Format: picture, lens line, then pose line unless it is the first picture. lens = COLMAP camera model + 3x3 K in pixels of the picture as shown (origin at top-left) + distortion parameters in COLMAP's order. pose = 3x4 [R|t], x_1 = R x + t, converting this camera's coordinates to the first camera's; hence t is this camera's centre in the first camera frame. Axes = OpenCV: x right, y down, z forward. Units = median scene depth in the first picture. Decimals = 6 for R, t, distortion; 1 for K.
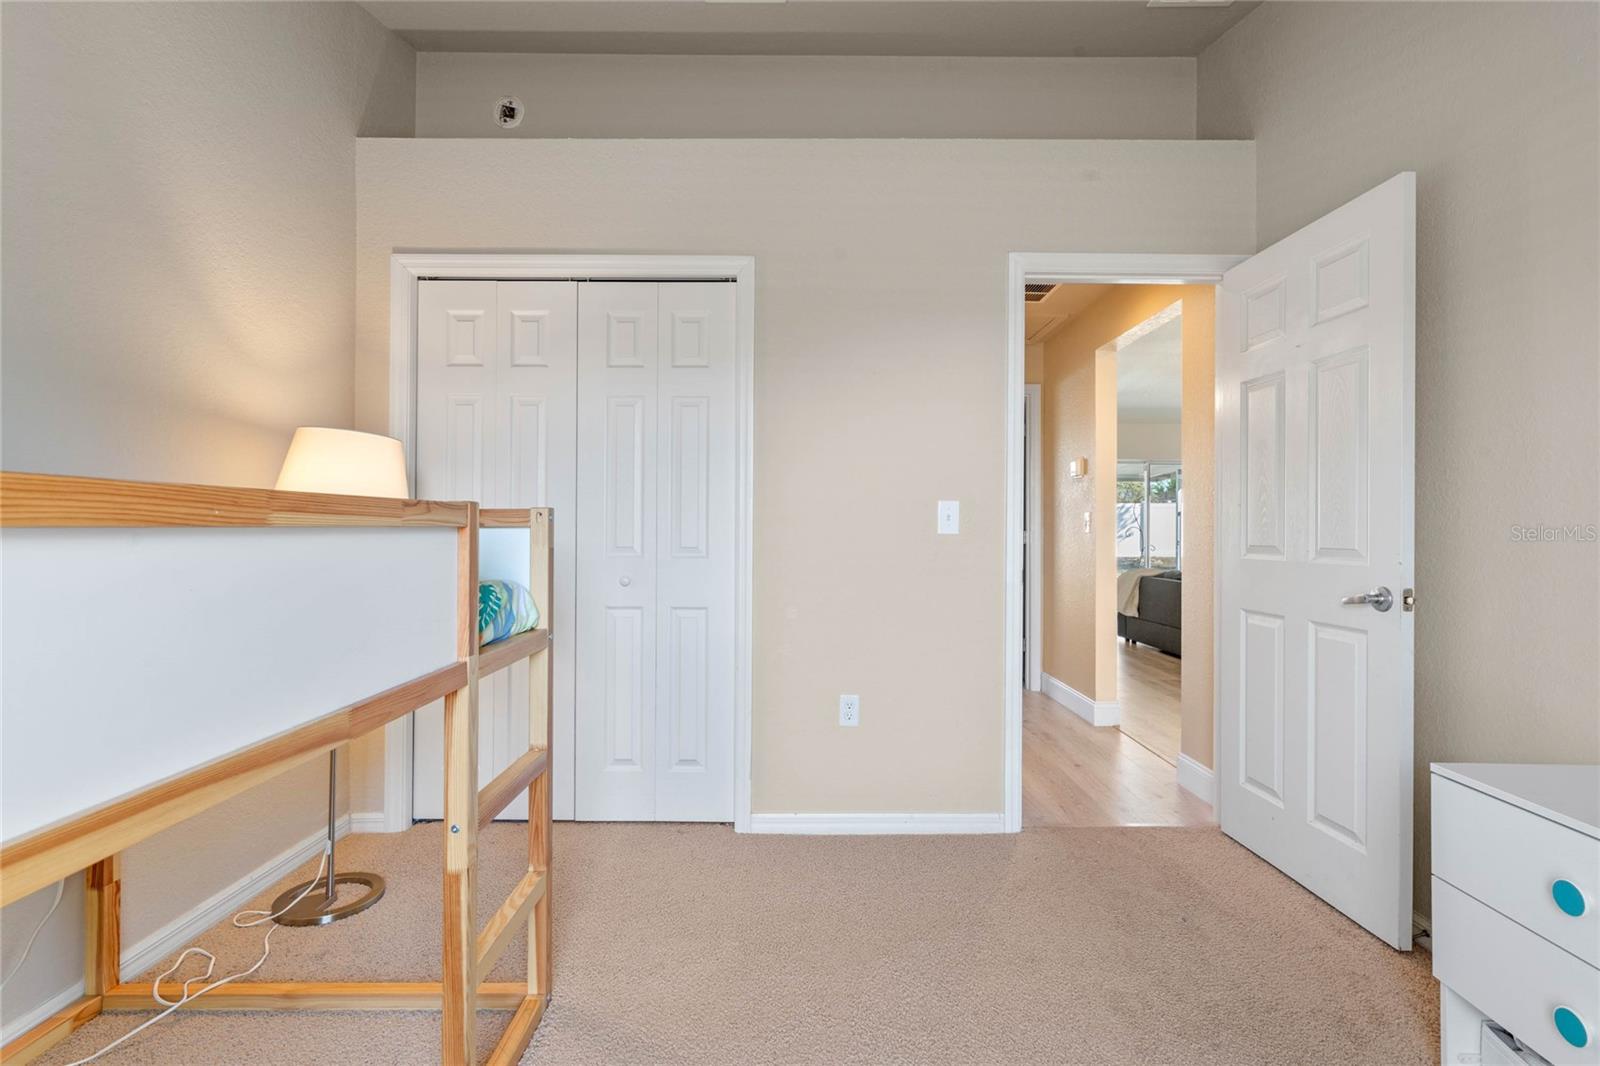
lens RADIAL K [[738.5, 0, 805.7], [0, 738.5, 528.9], [0, 0, 1]] dist [-0.002257, 0.000739]
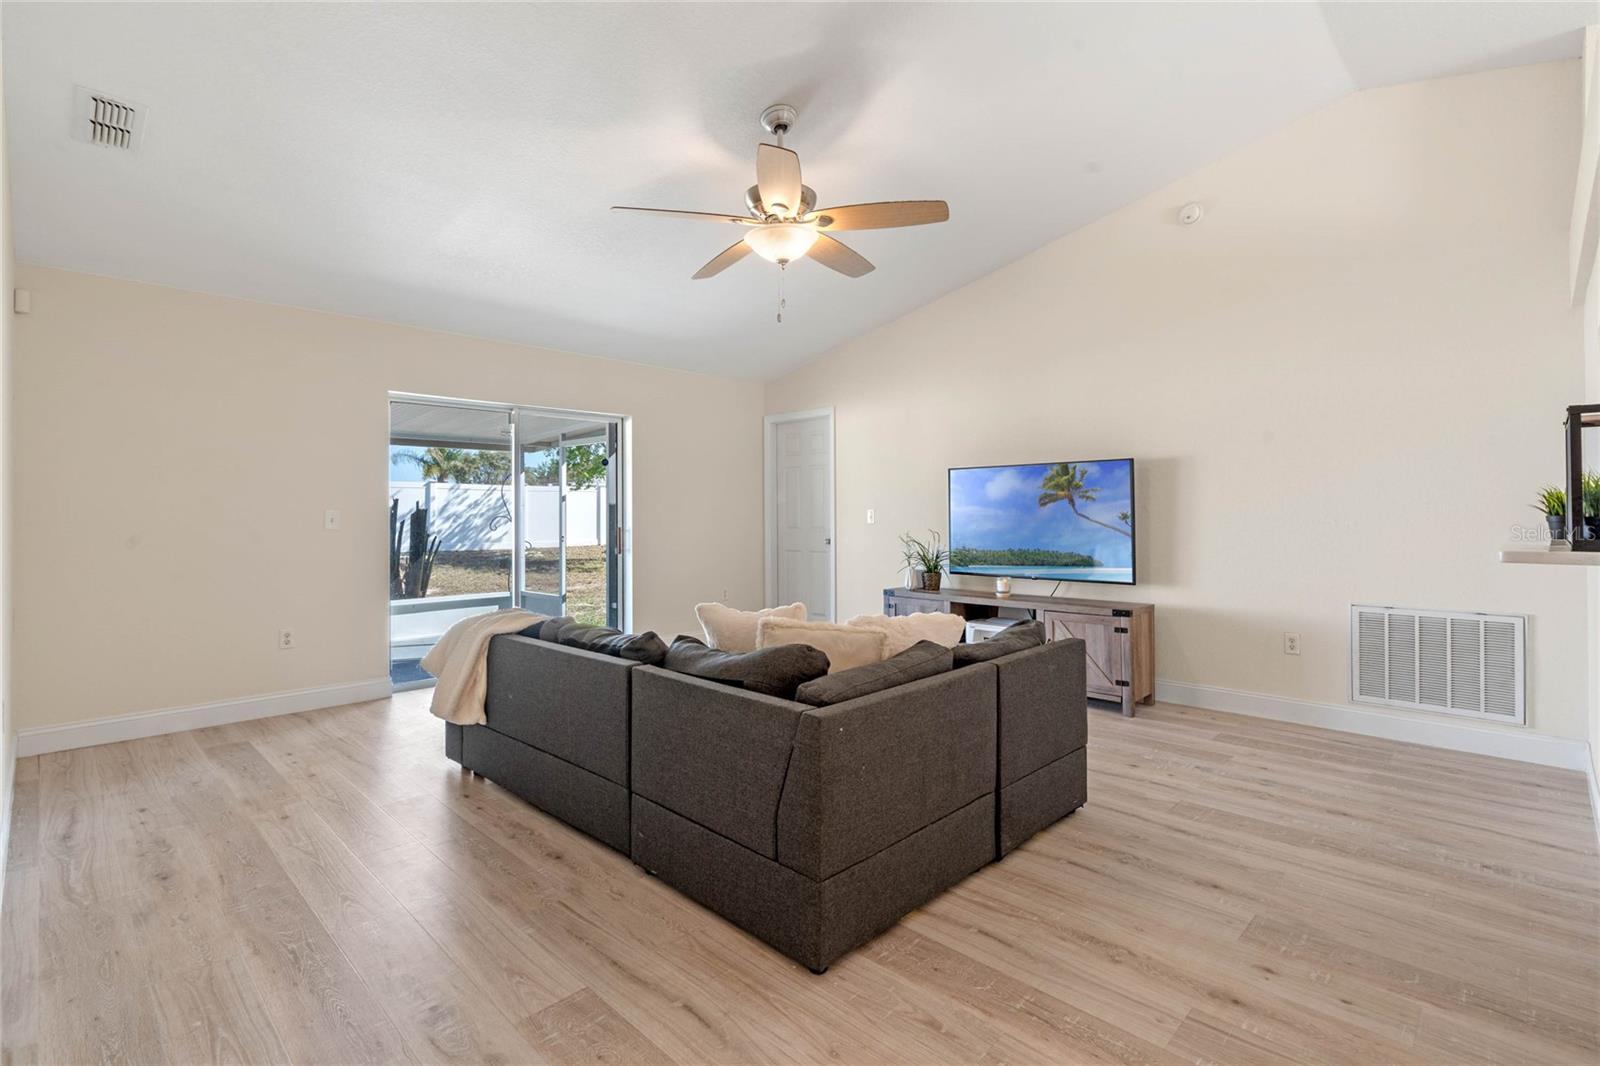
lens RADIAL K [[738.5, 0, 801.1], [0, 738.5, 526.6], [0, 0, 1]] dist [-0.002257, 0.000739]
pose [[0.706108, -0.015820, 0.707927, 0.261645], [0.011259, 0.999875, 0.011114, -0.002413], [-0.708015, 0.000123, 0.706198, 0.531664]]
